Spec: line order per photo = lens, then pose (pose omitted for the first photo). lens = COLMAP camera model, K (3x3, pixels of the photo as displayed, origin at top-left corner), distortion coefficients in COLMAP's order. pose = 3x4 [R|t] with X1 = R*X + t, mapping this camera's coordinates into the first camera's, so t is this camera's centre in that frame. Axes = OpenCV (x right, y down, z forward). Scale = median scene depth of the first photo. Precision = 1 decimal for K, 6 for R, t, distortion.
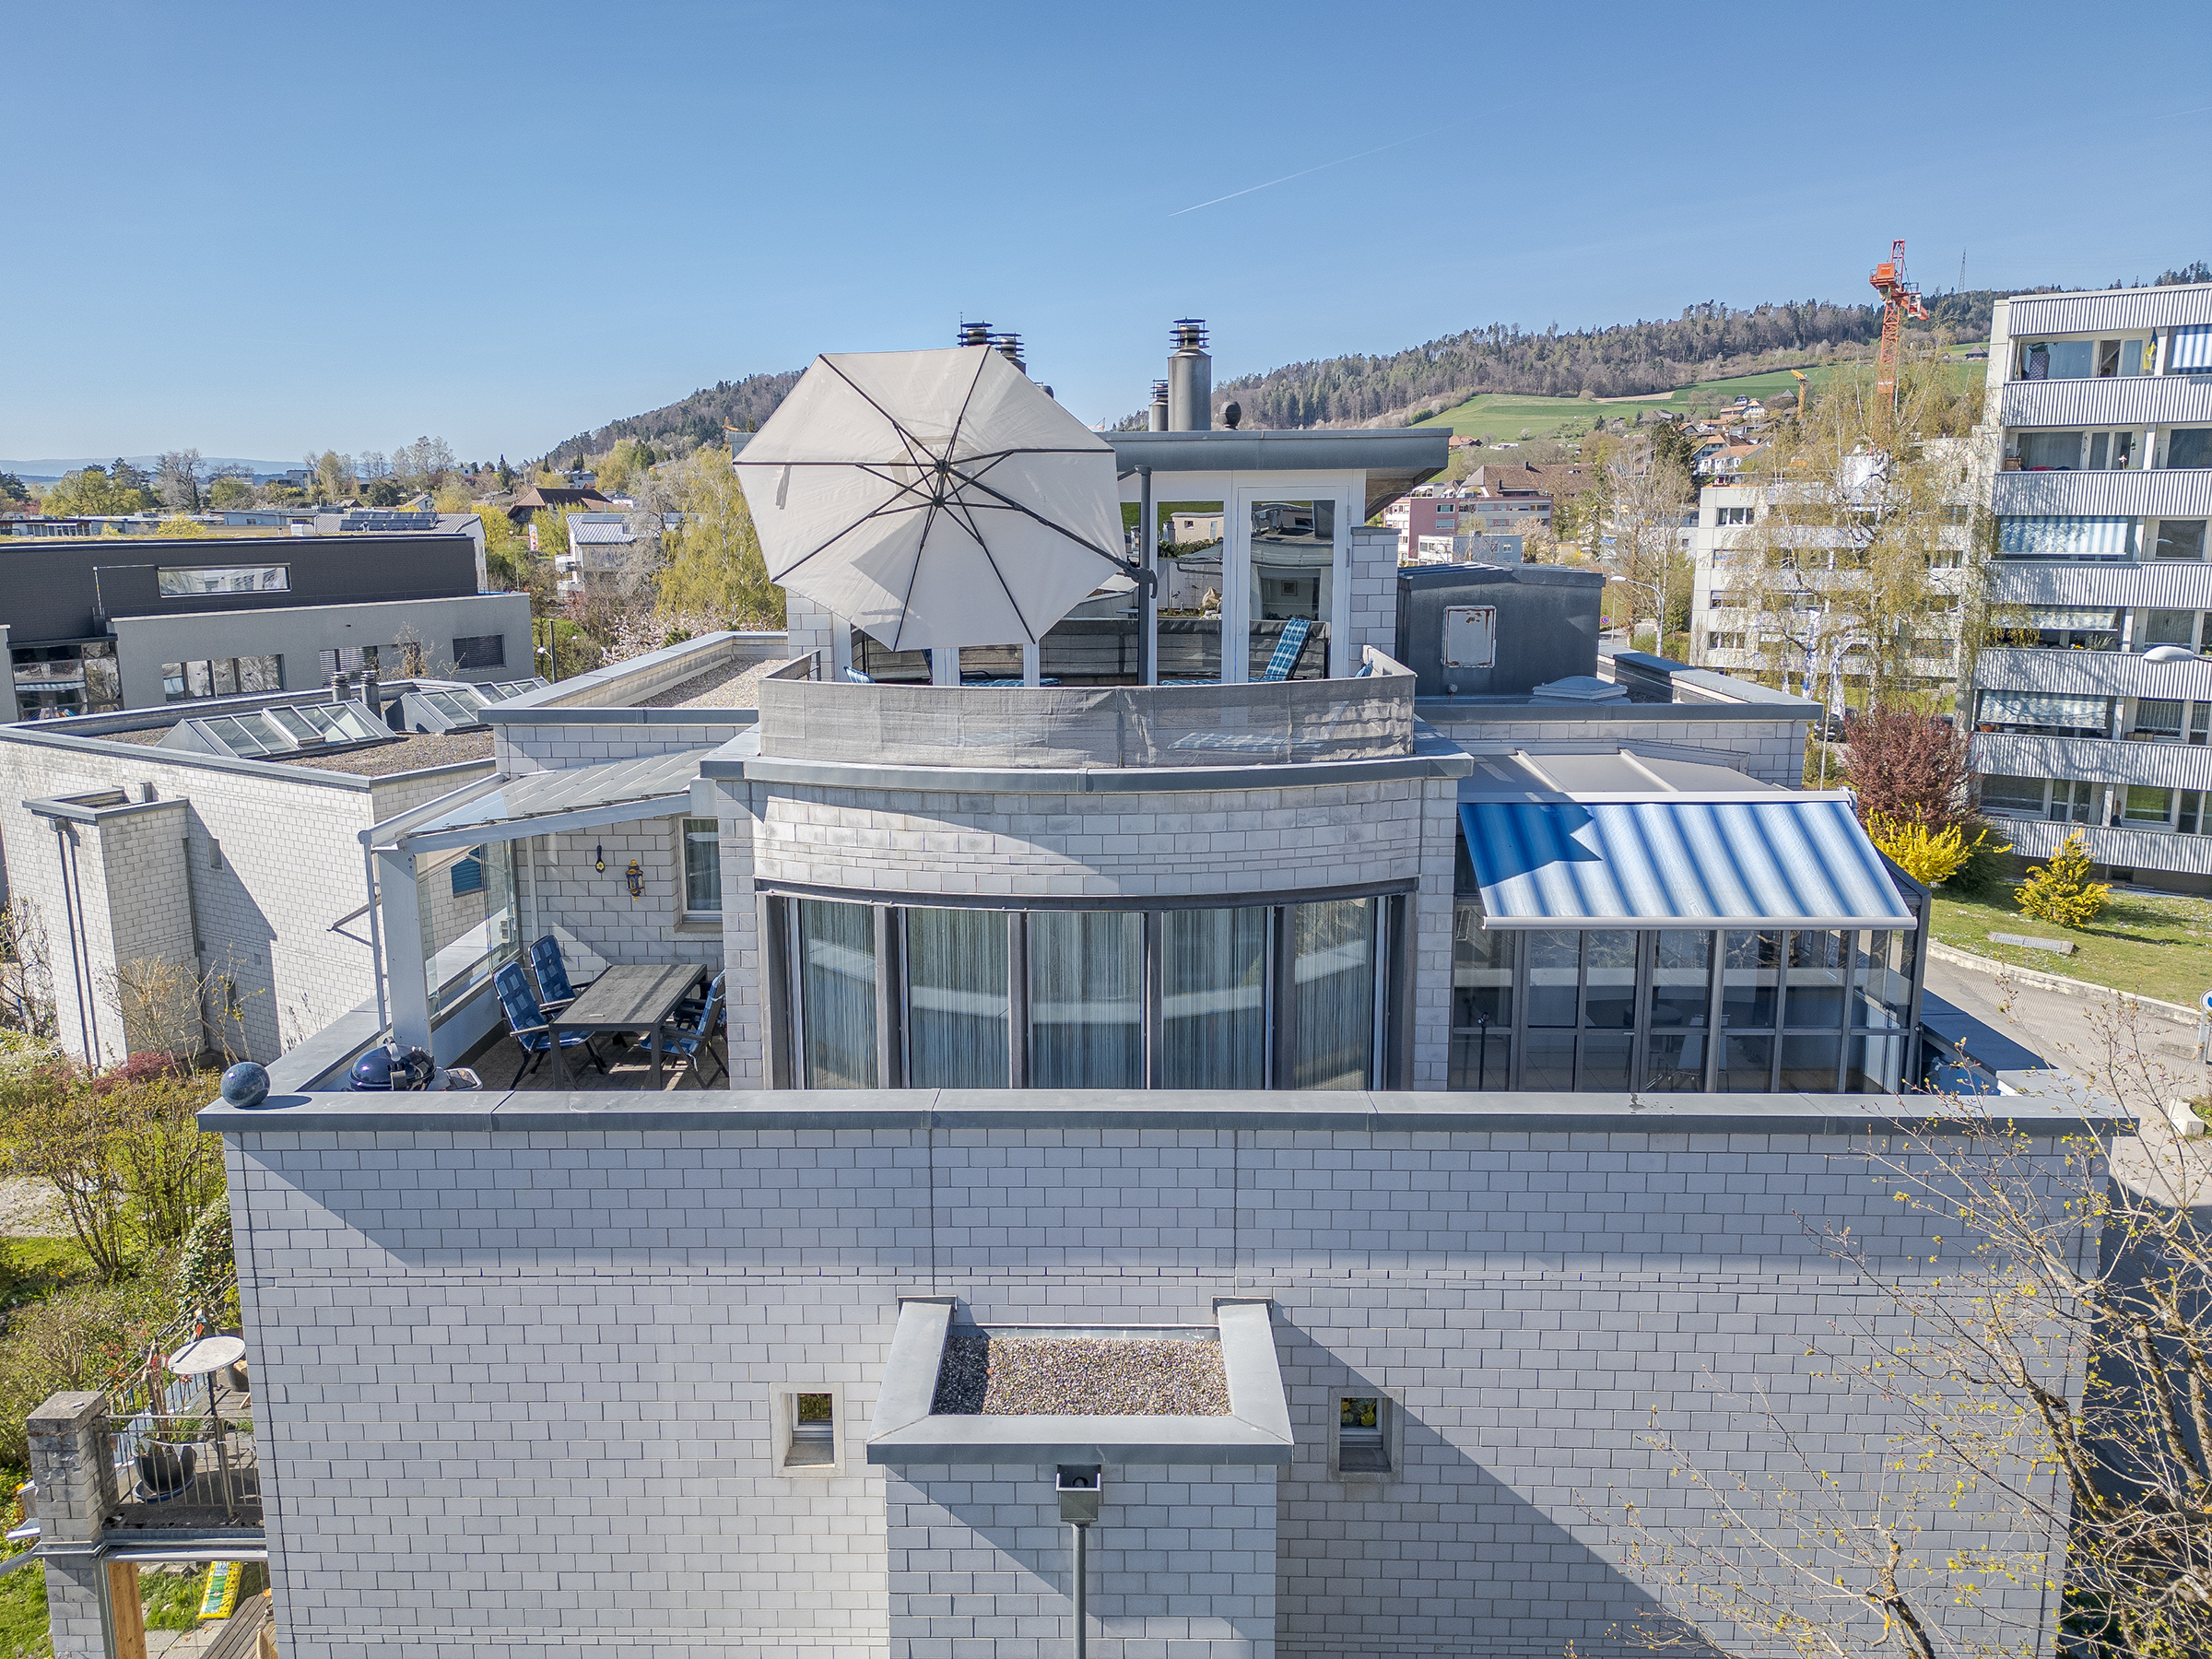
lens RADIAL K [[1596.7, 0, 1074.5], [0, 1596.7, 803.3], [0, 0, 1]] dist [0.076346, -0.066866]
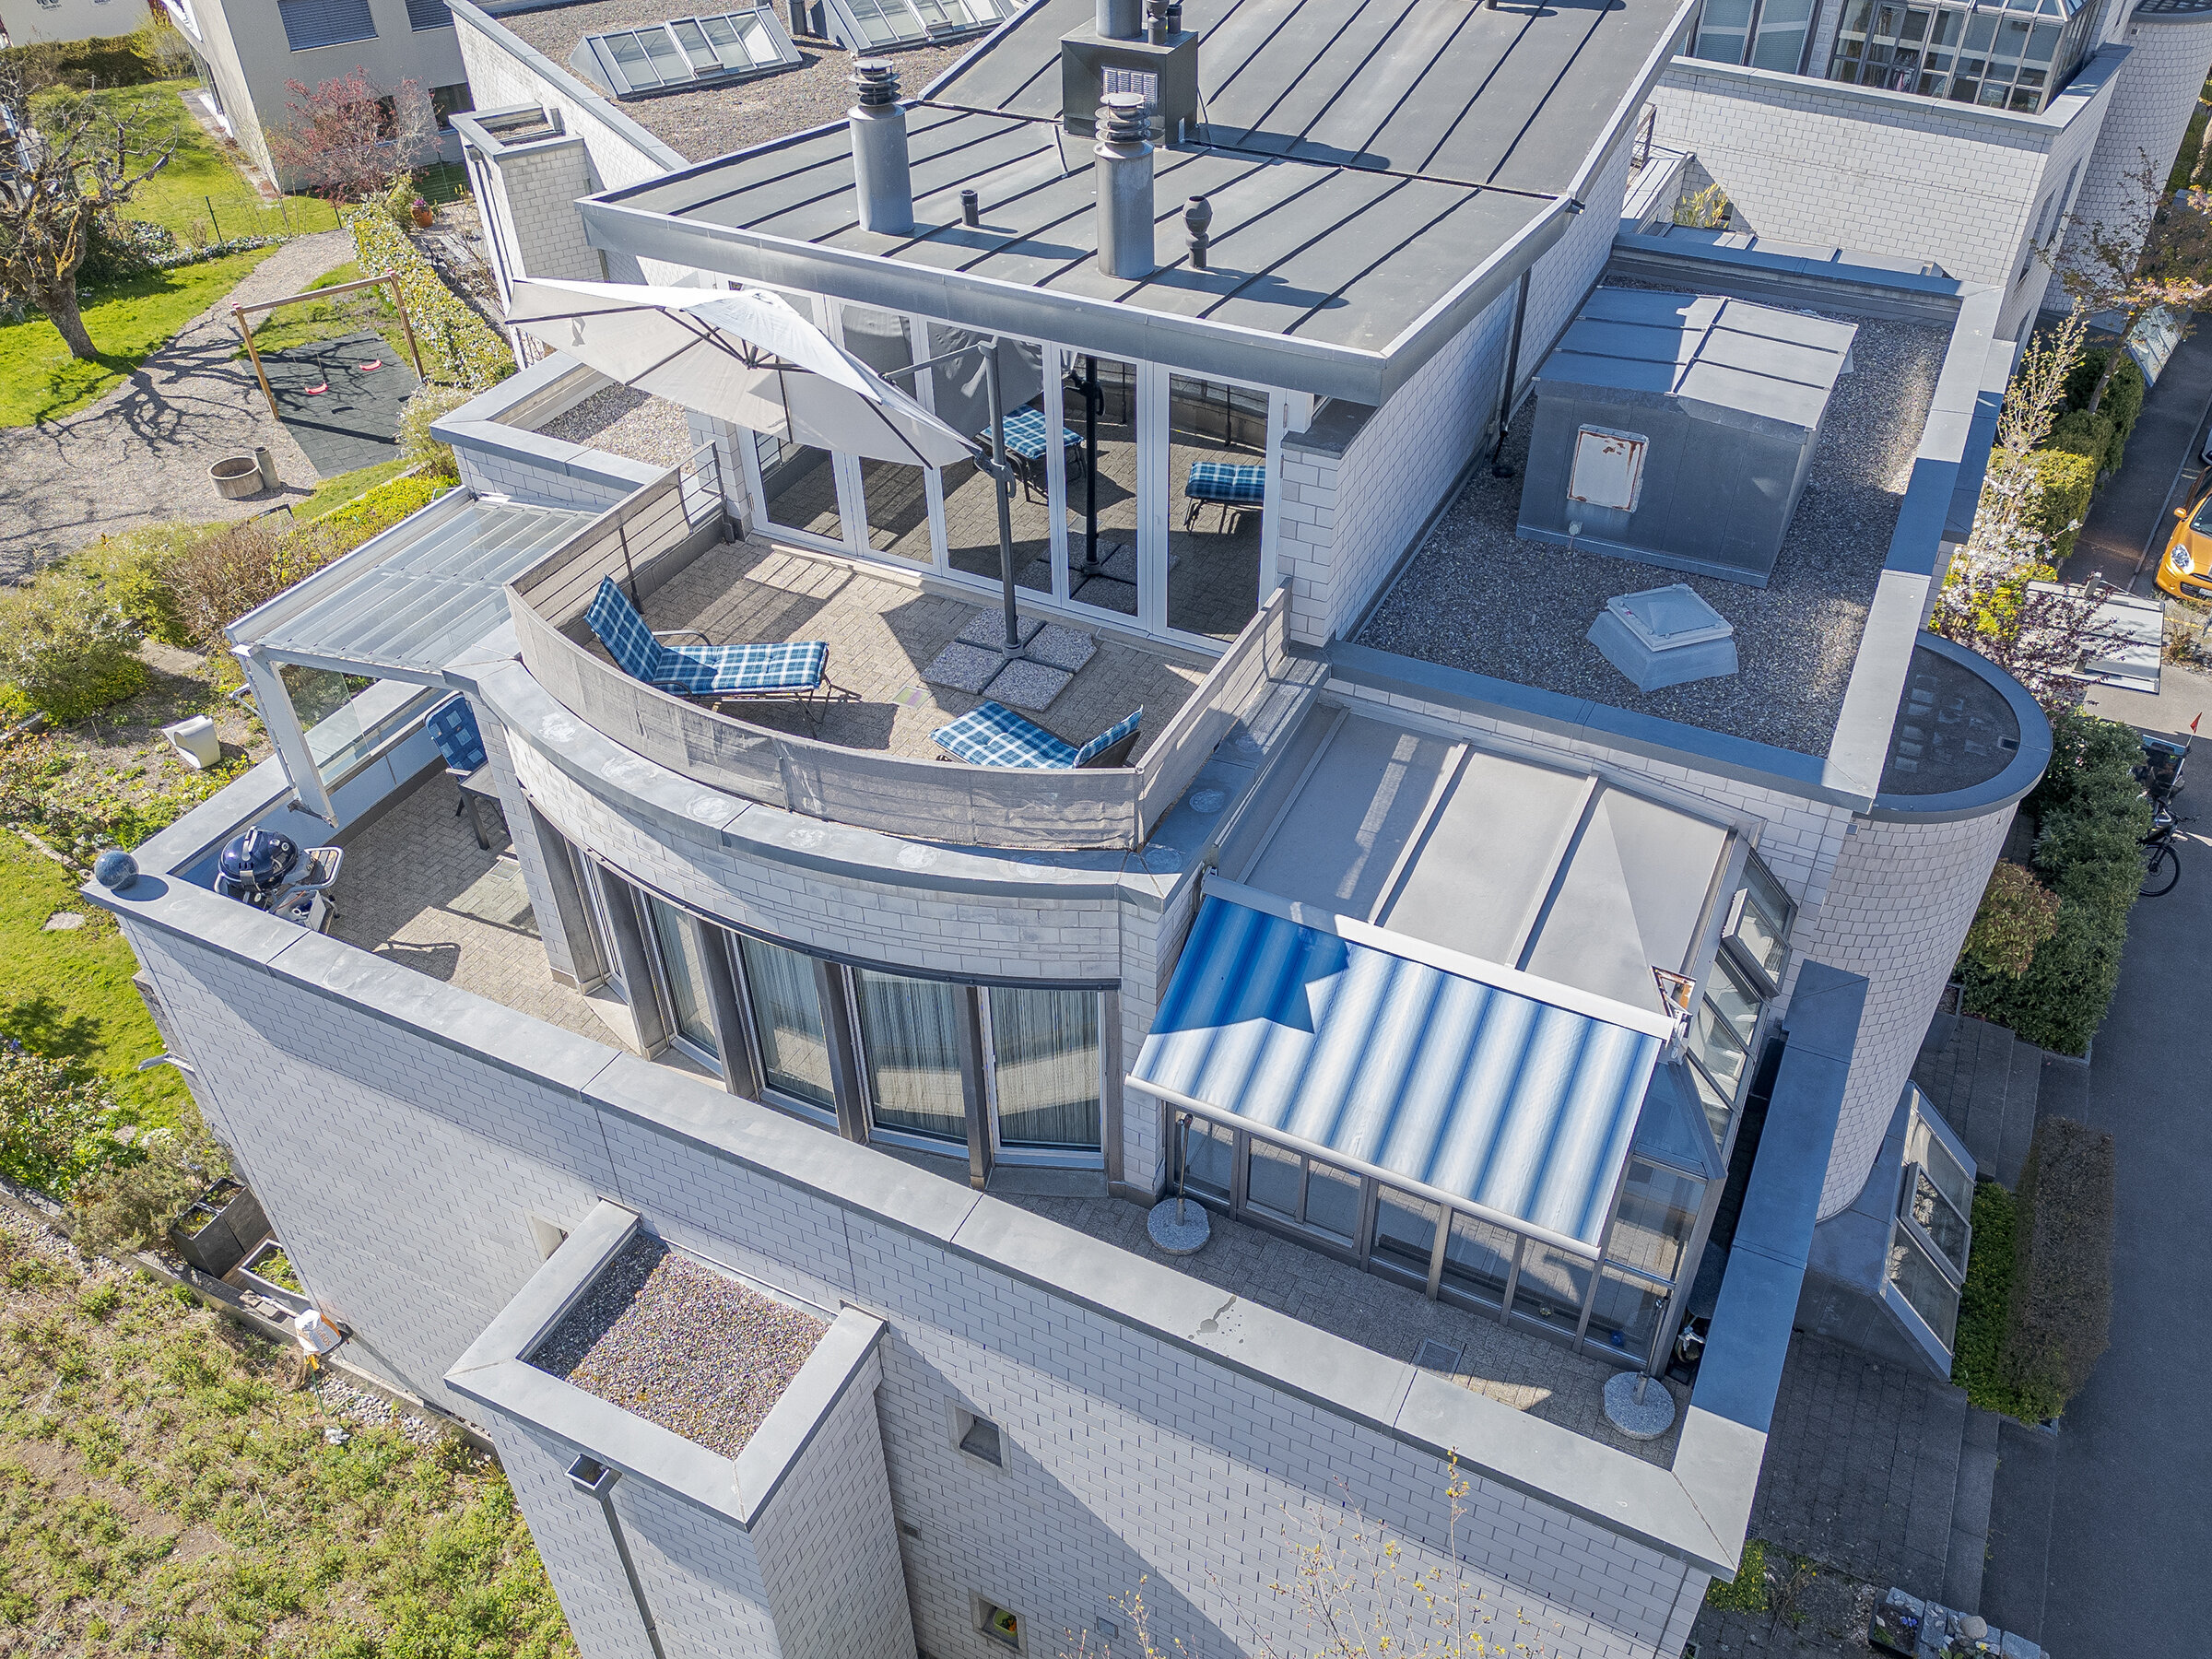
lens RADIAL K [[1739.8, 0, 1106.0], [0, 1739.8, 829.5], [0, 0, 1]] dist [0.079226, -0.080806]
pose [[0.907678, 0.262816, -0.327183, 0.518962], [-0.072077, 0.865666, 0.495407, -0.515539], [0.413432, -0.426087, 0.804689, 0.283405]]
